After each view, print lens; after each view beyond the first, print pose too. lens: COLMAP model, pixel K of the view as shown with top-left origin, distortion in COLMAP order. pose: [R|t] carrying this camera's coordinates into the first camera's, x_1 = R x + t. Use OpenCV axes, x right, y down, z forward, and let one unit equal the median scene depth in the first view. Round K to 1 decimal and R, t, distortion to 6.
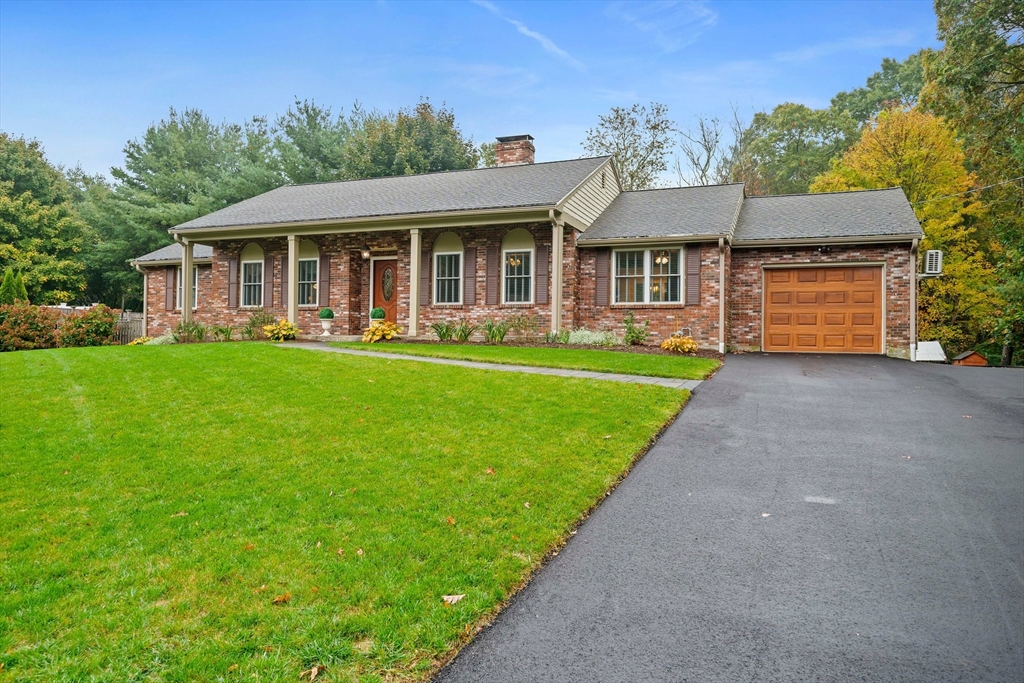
lens RADIAL K [[707.8, 0, 517.3], [0, 707.8, 345.6], [0, 0, 1]] dist [0.003680, -0.002104]
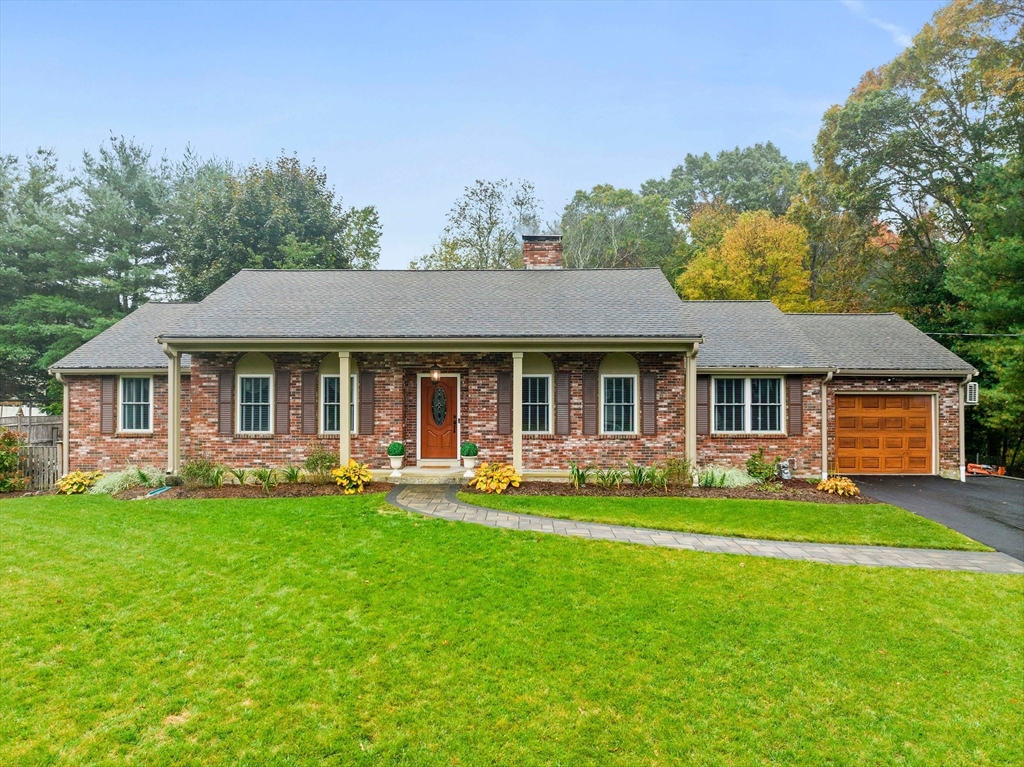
lens RADIAL K [[720.7, 0, 510.1], [0, 720.7, 384.0], [0, 0, 1]] dist [-0.029776, 0.001277]
pose [[0.934564, -0.005762, 0.355748, -0.466208], [0.010313, 0.999887, -0.010897, -0.115992], [-0.355646, 0.013853, 0.934518, 0.178531]]
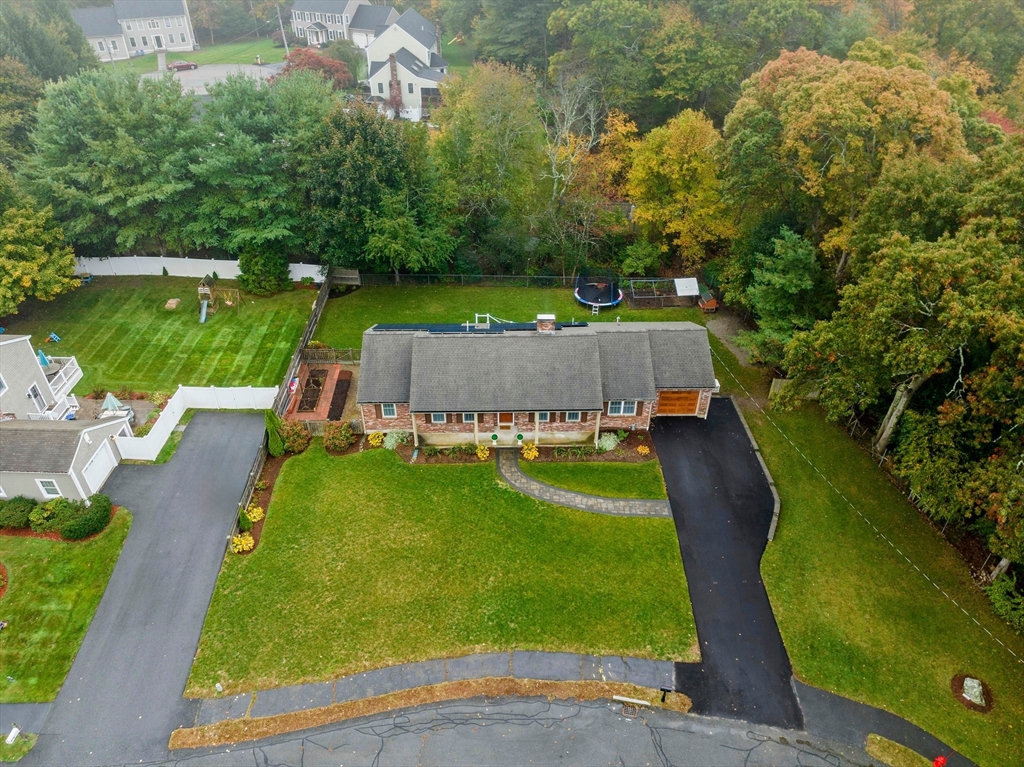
lens RADIAL K [[720.7, 0, 511.2], [0, 720.7, 384.7], [0, 0, 1]] dist [-0.029776, 0.001277]
pose [[0.923382, -0.241499, 0.298402, -0.939714], [0.012119, 0.795278, 0.606123, -1.723545], [-0.383691, -0.556067, 0.737273, -0.733037]]
